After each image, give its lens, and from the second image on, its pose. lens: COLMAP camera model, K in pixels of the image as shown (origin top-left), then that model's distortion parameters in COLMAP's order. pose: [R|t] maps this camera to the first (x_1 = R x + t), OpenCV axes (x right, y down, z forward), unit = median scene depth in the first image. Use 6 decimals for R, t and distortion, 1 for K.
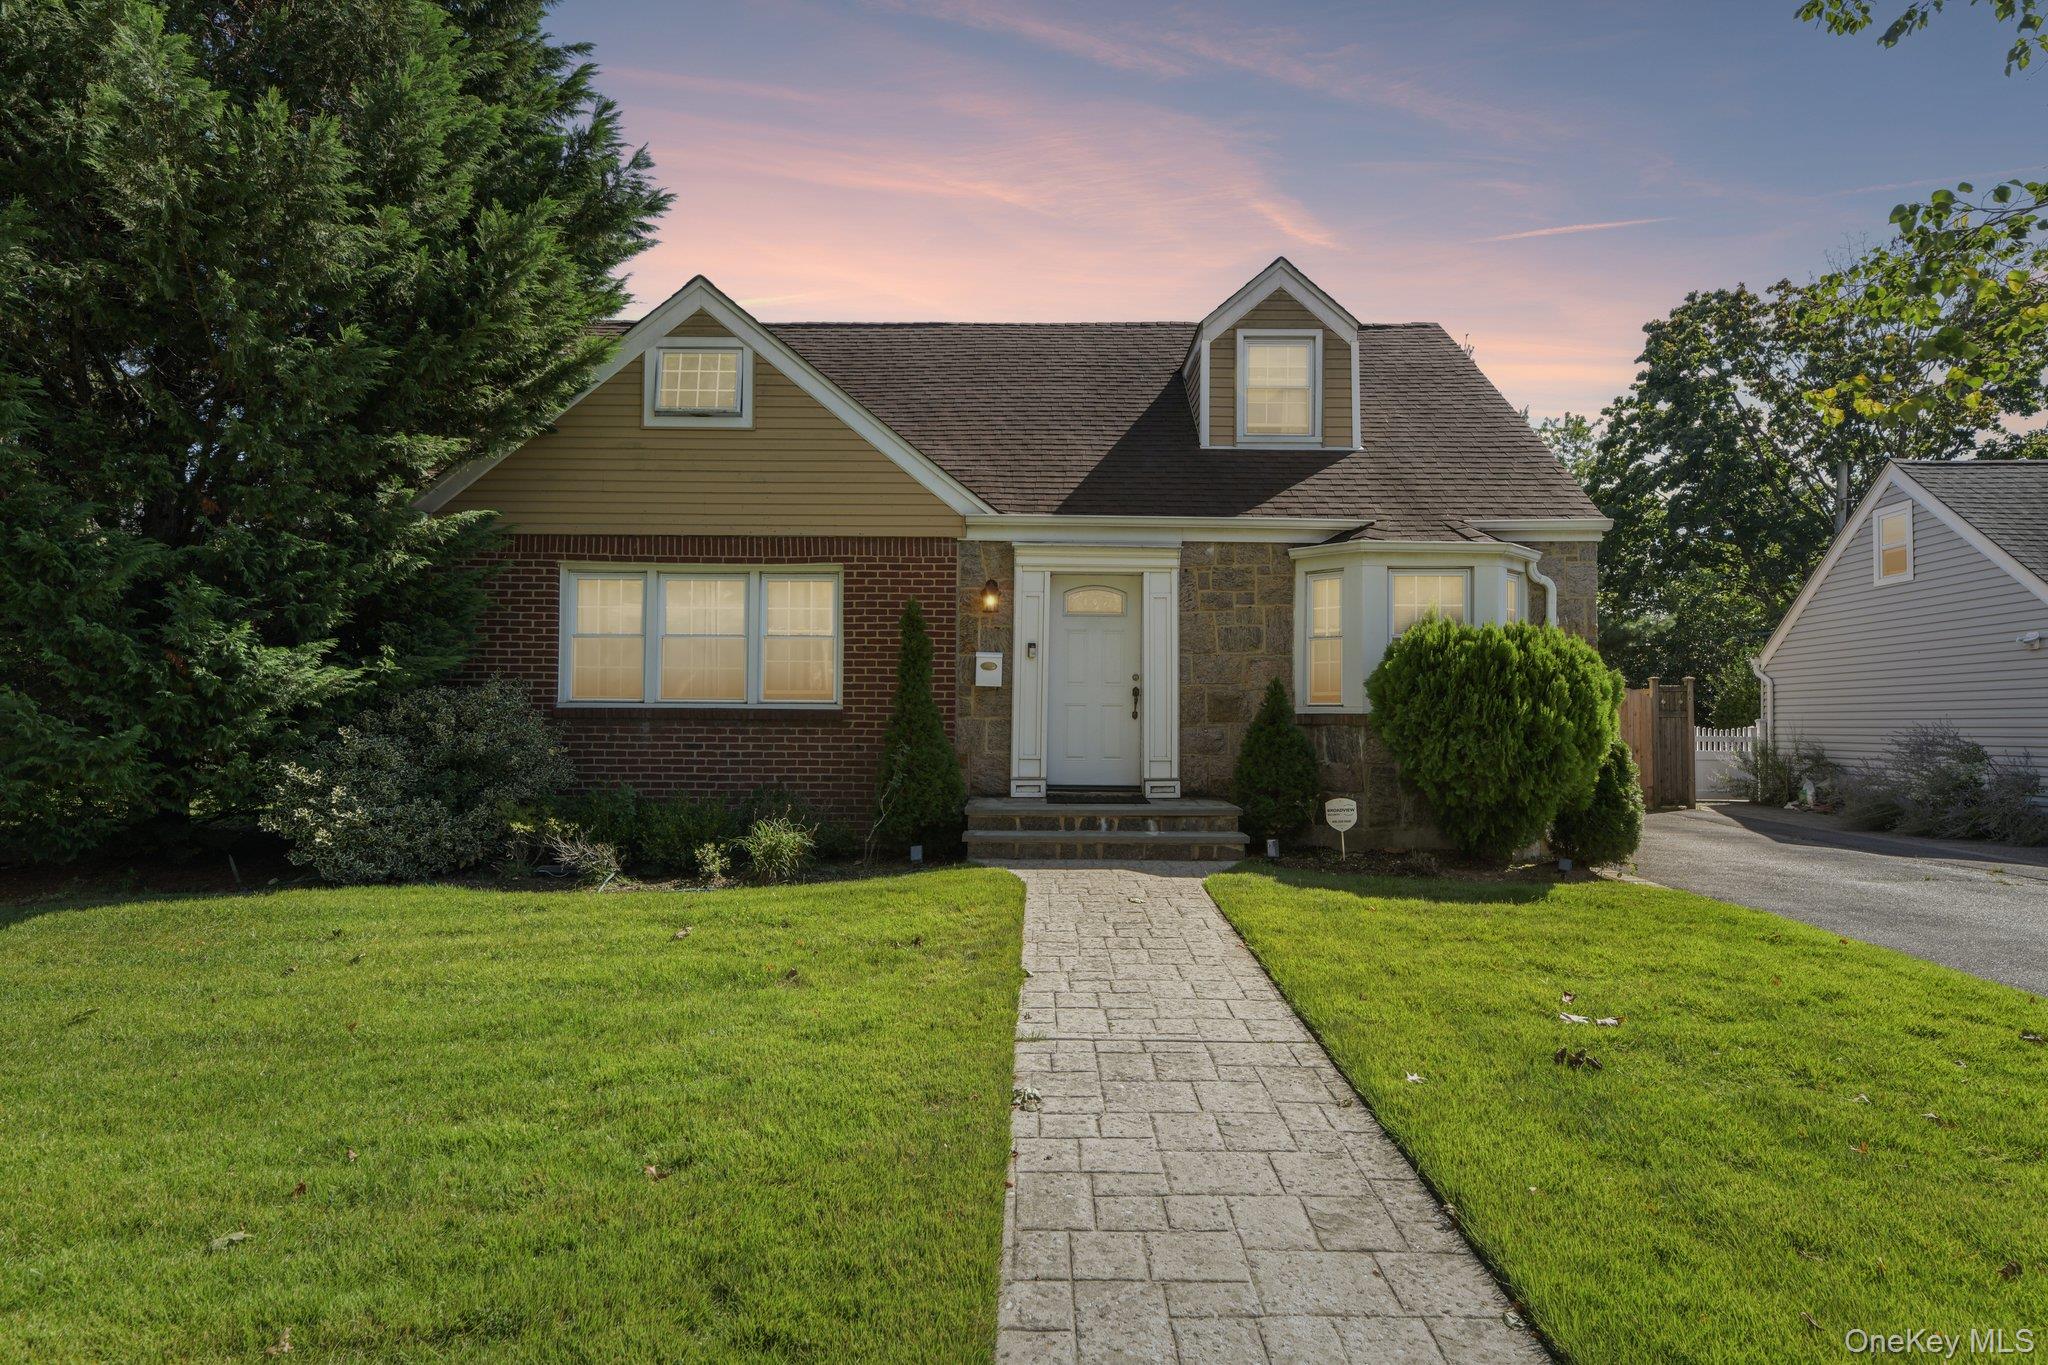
lens RADIAL K [[1157.2, 0, 1024.5], [0, 1157.2, 682.5], [0, 0, 1]] dist [0.005212, -0.000767]
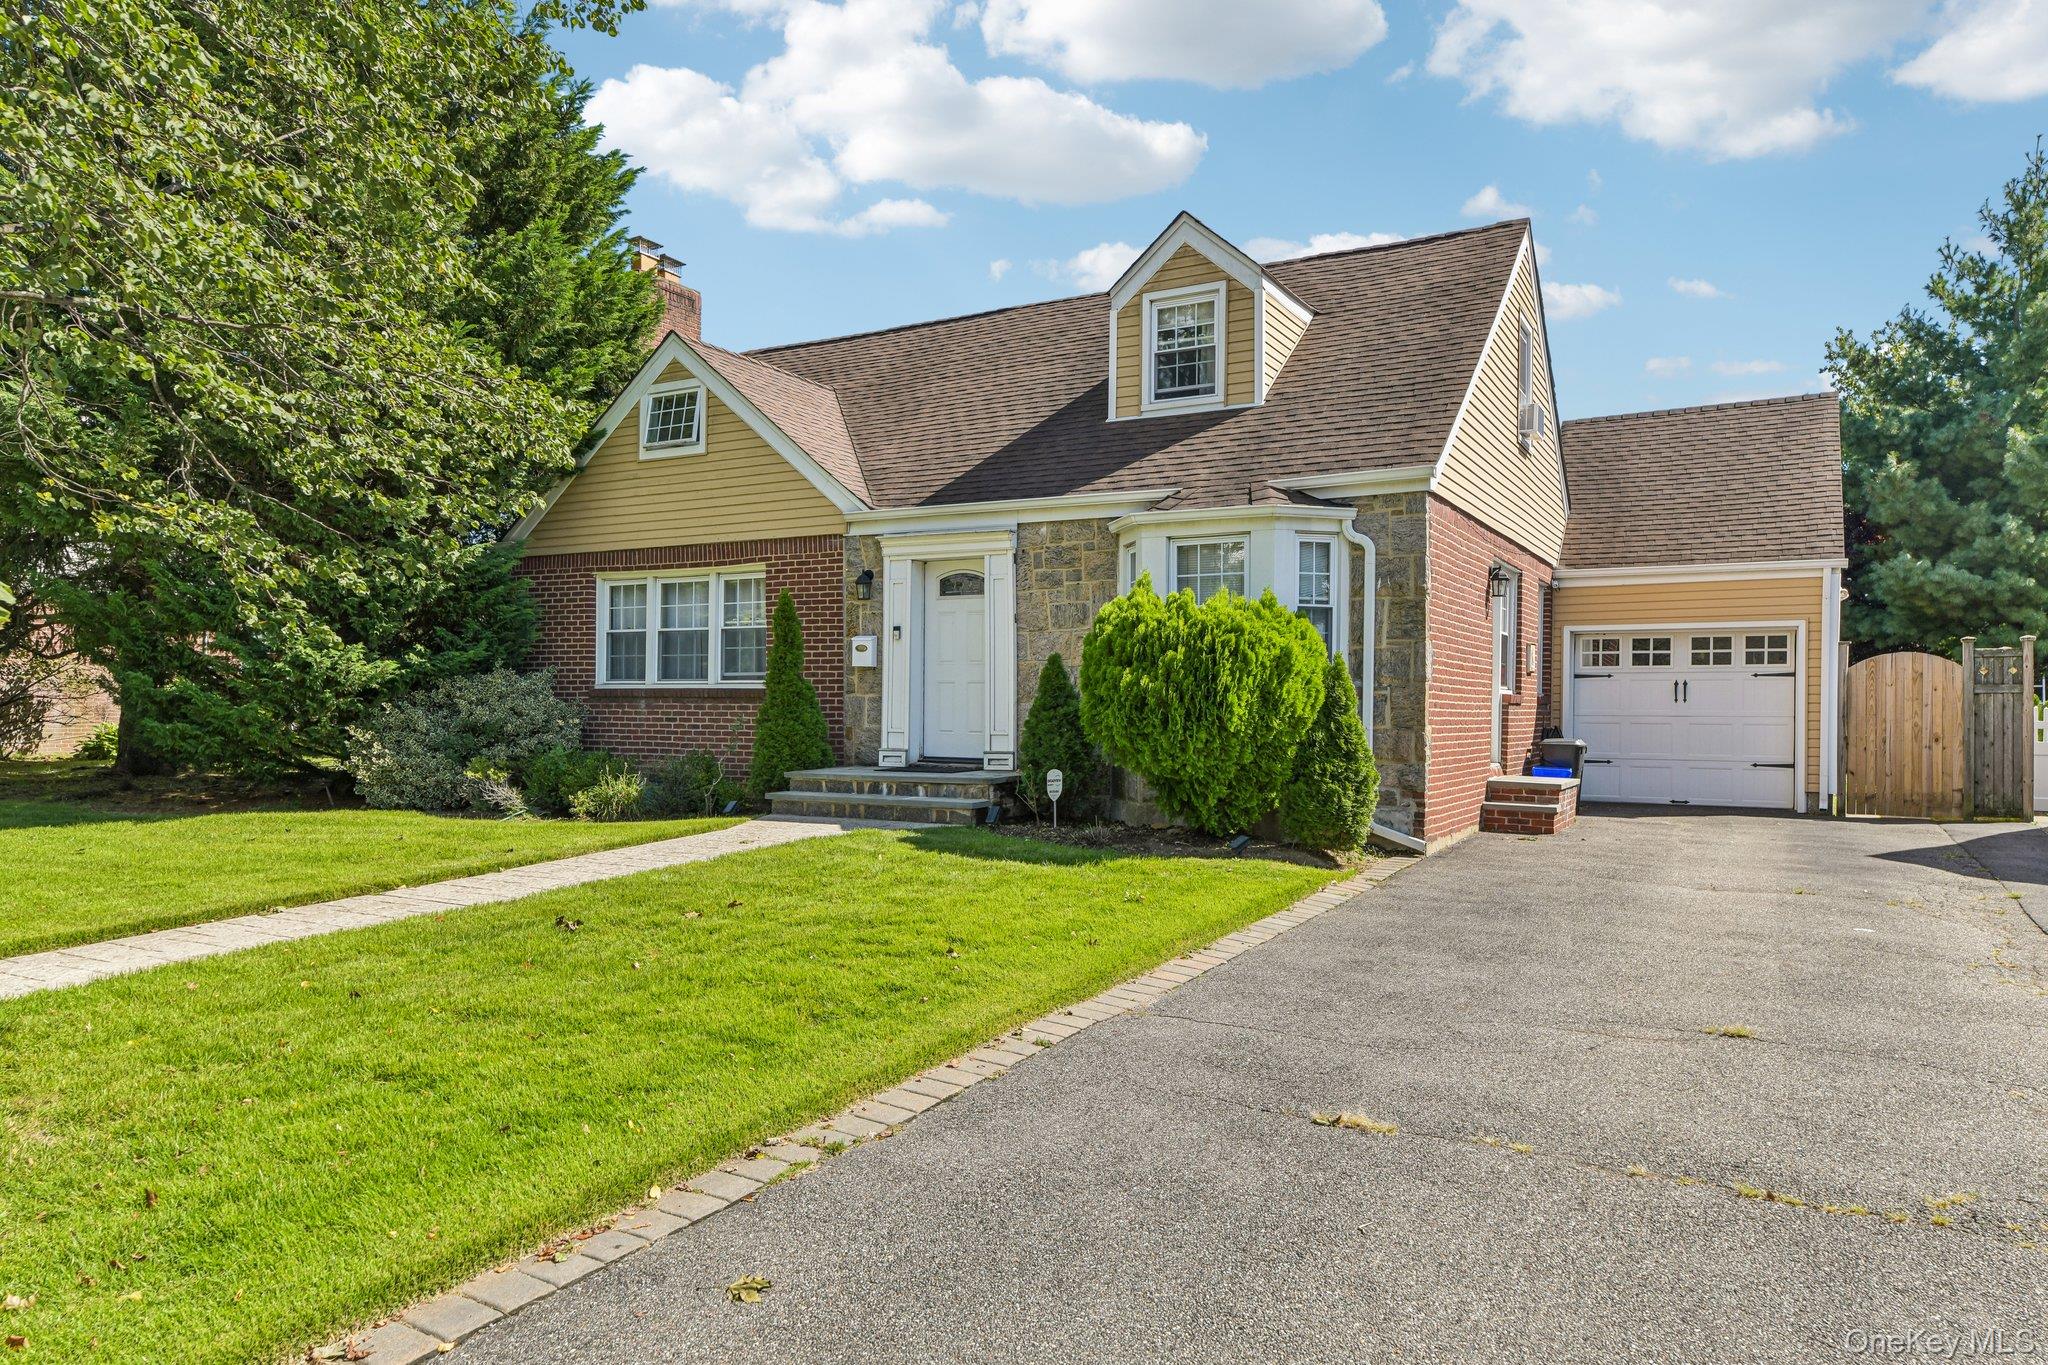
lens RADIAL K [[1440.7, 0, 1023.9], [0, 1440.7, 688.3], [0, 0, 1]] dist [0.007295, 0.000649]
pose [[0.853192, -0.008381, -0.521530, 0.819157], [0.017192, 0.999779, 0.012058, 0.010295], [0.521314, -0.019254, 0.853148, -0.101036]]
